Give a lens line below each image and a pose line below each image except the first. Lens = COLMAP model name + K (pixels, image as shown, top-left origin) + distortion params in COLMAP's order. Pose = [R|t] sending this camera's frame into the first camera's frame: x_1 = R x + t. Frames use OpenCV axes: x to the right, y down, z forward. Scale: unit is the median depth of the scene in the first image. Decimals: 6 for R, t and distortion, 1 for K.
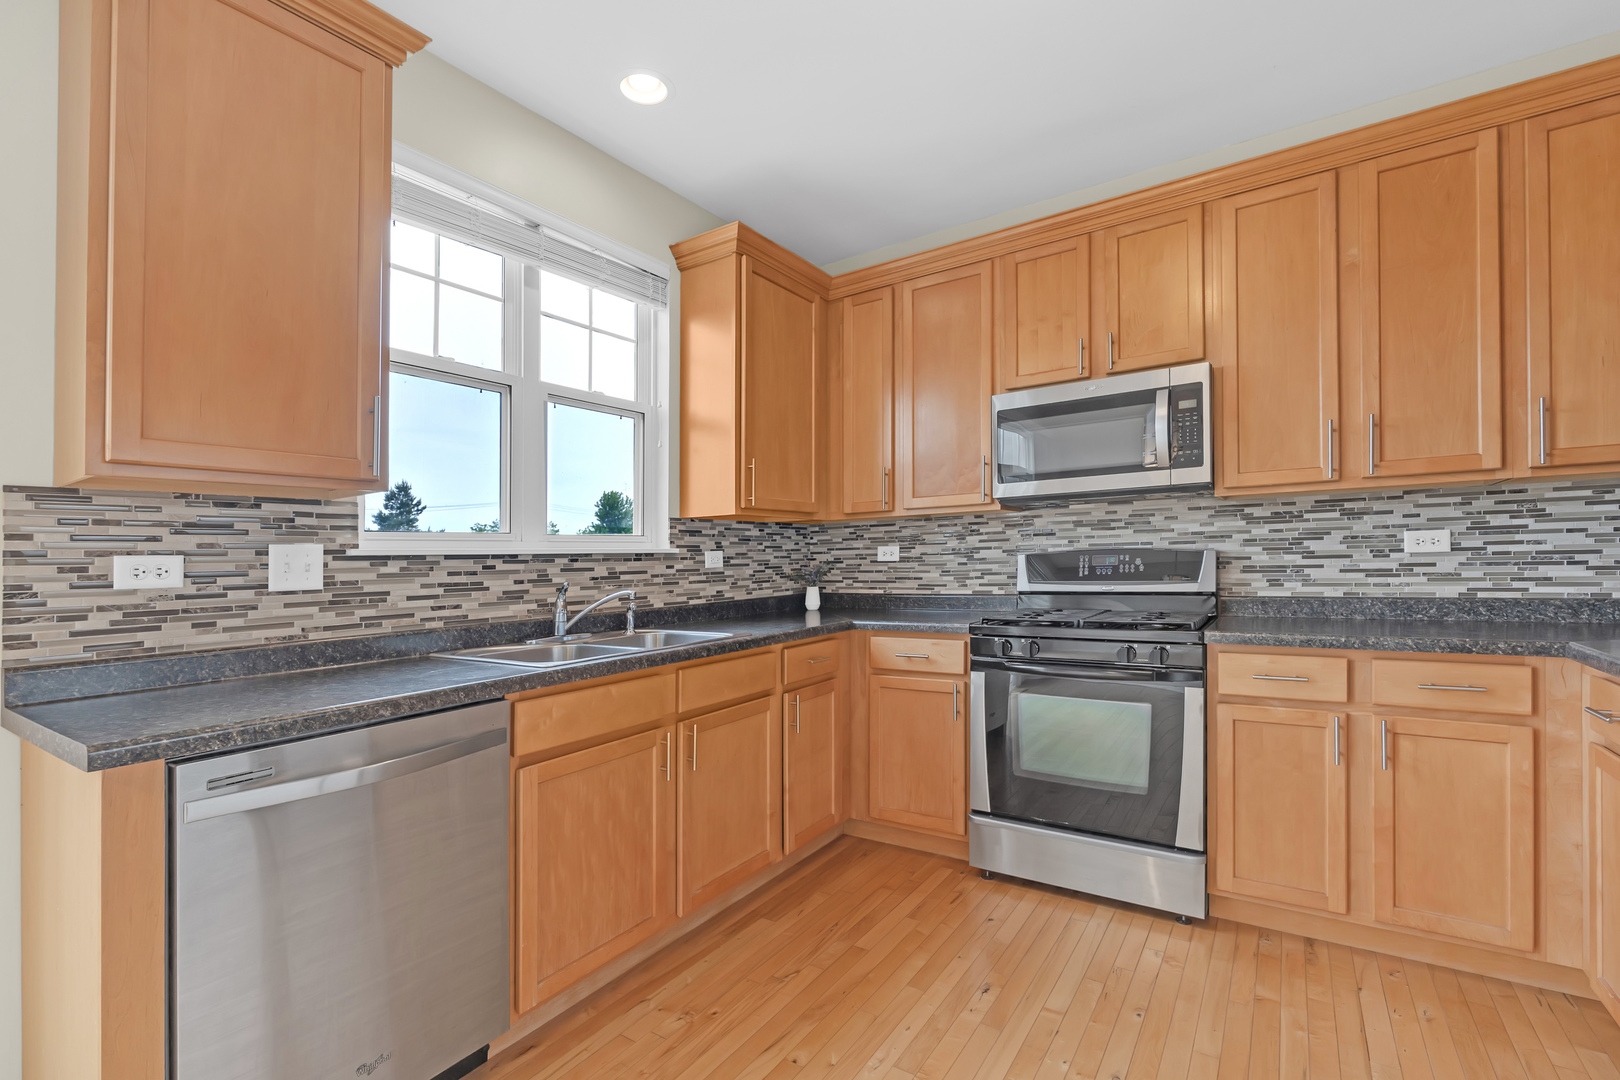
lens RADIAL K [[722.5, 0, 803.3], [0, 722.5, 553.1], [0, 0, 1]] dist [-0.001626, -0.001439]
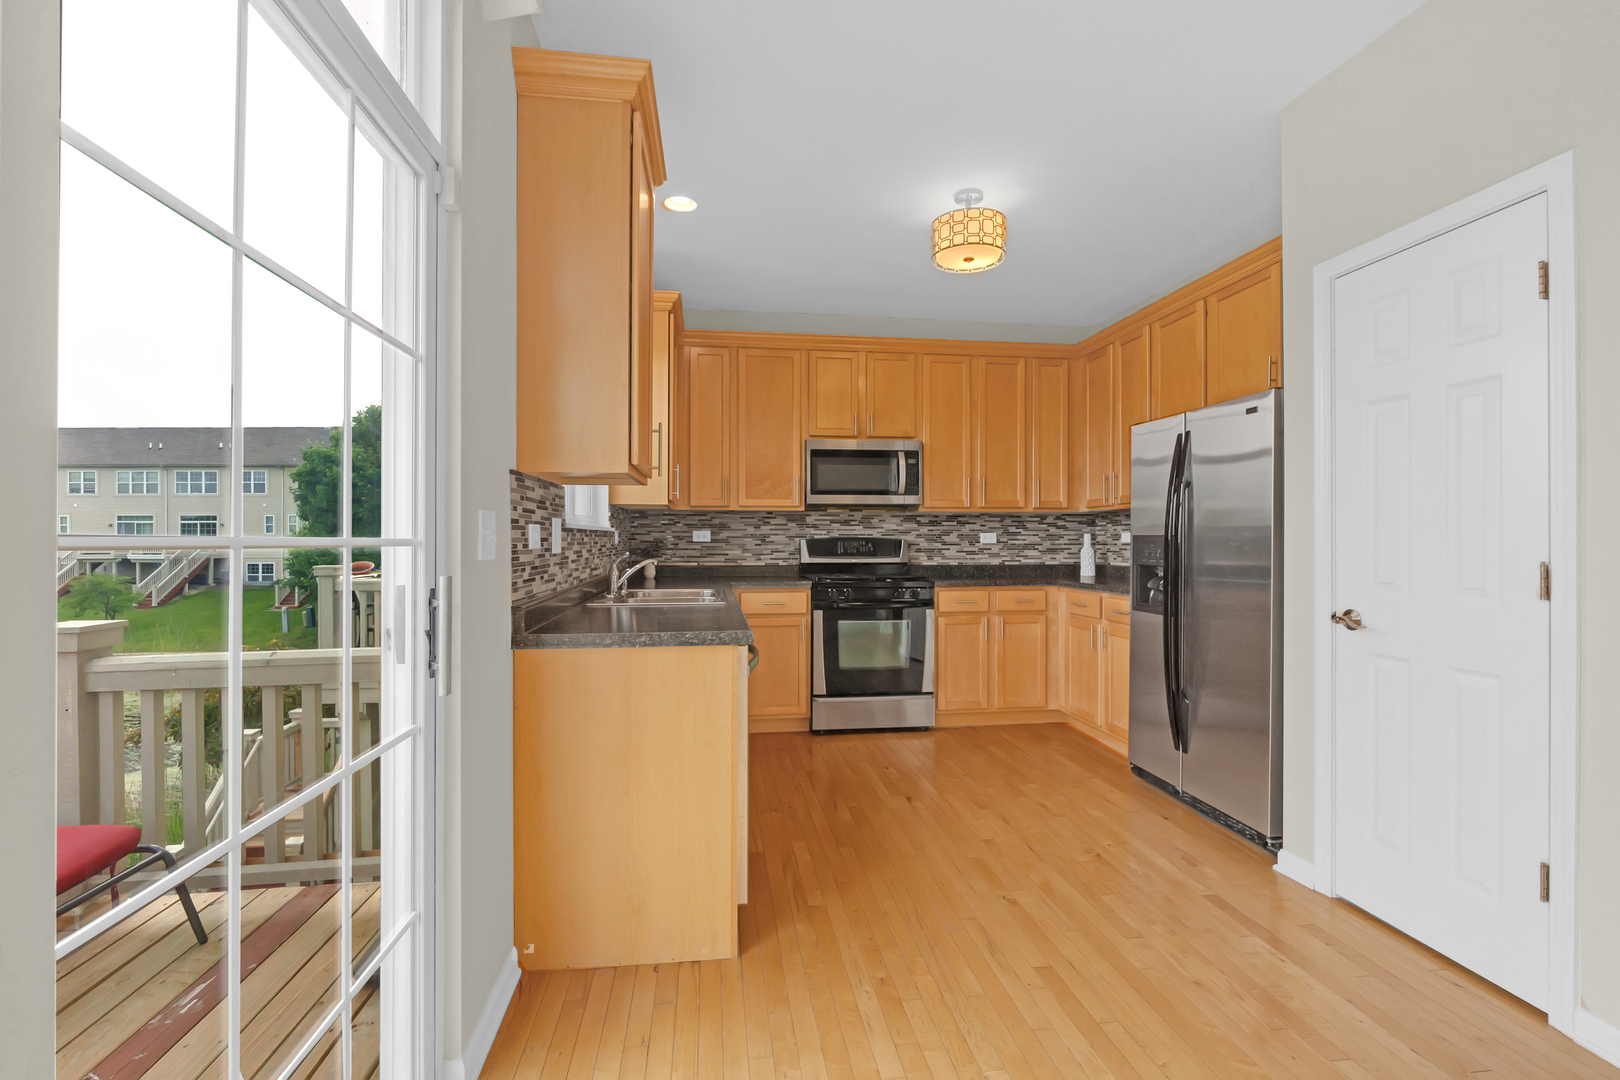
lens RADIAL K [[722.5, 0, 808.3], [0, 722.5, 536.5], [0, 0, 1]] dist [-0.001626, -0.001439]
pose [[0.740726, 0.027919, 0.671227, -0.896366], [-0.026083, 0.999578, -0.012793, 0.018786], [-0.671301, -0.008031, 0.741141, -0.200801]]
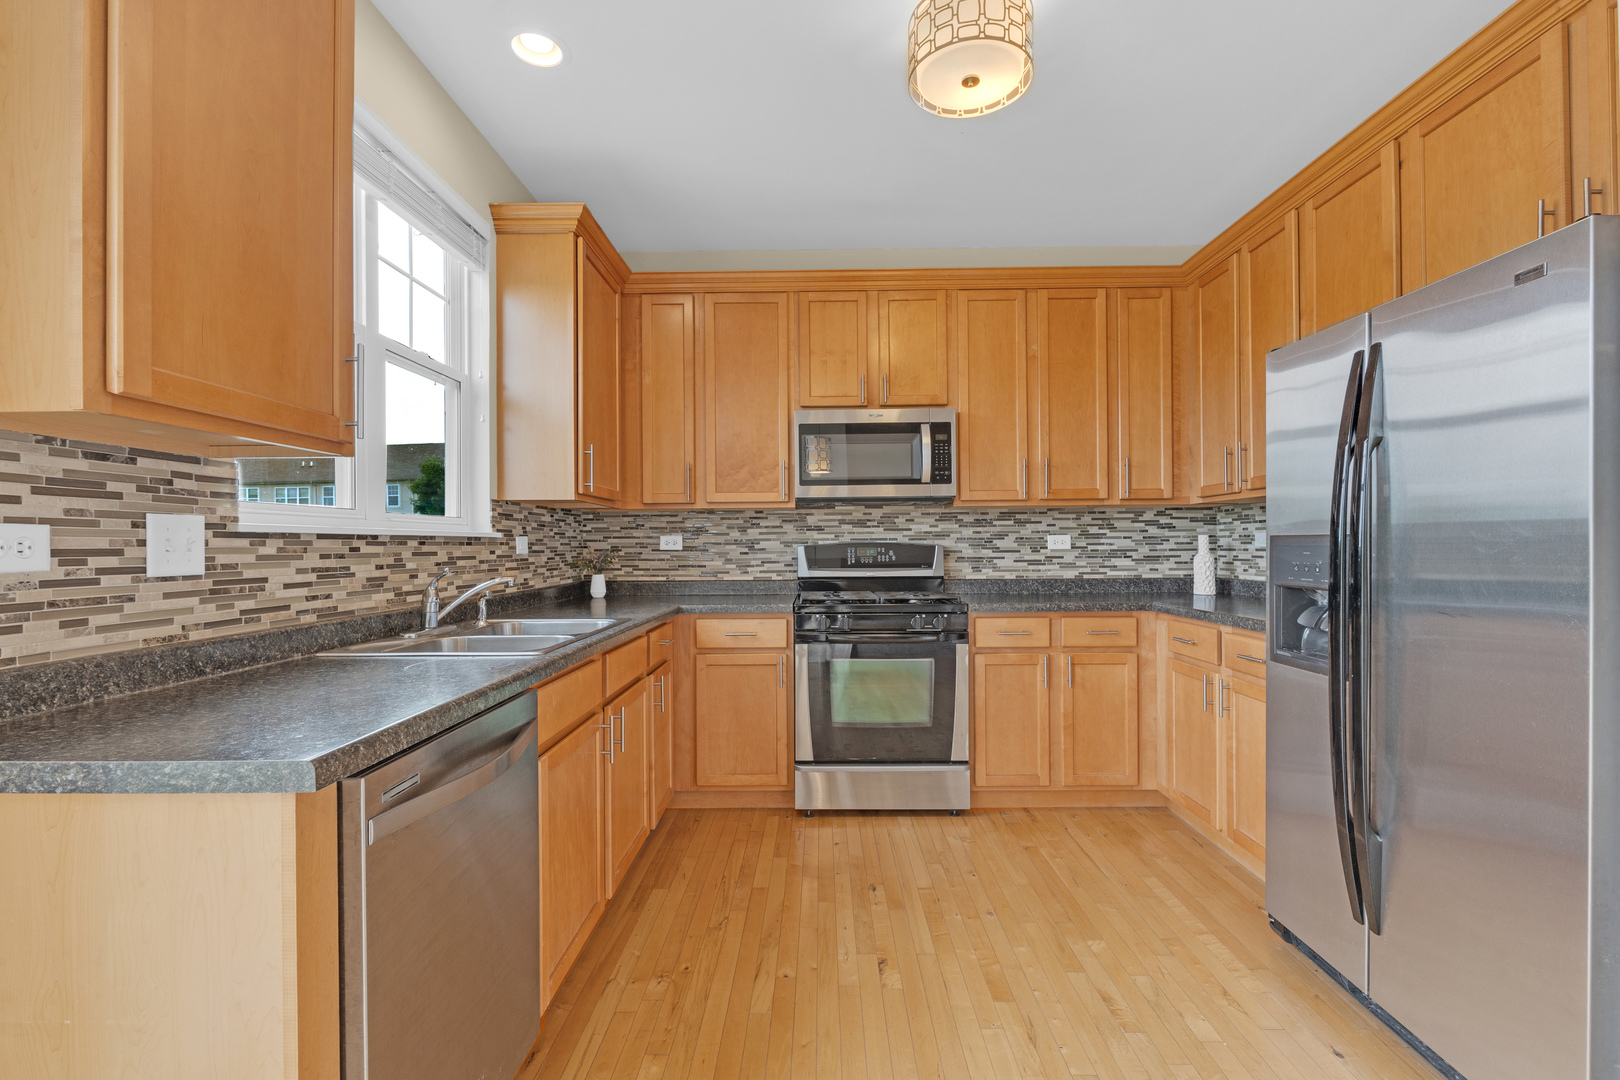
lens RADIAL K [[722.5, 0, 809.9], [0, 722.5, 542.8], [0, 0, 1]] dist [-0.001626, -0.001439]
pose [[0.833616, 0.020640, 0.551959, -0.412556], [-0.019061, 0.999781, -0.008598, 0.008132], [-0.552016, -0.003354, 0.833827, 0.004864]]
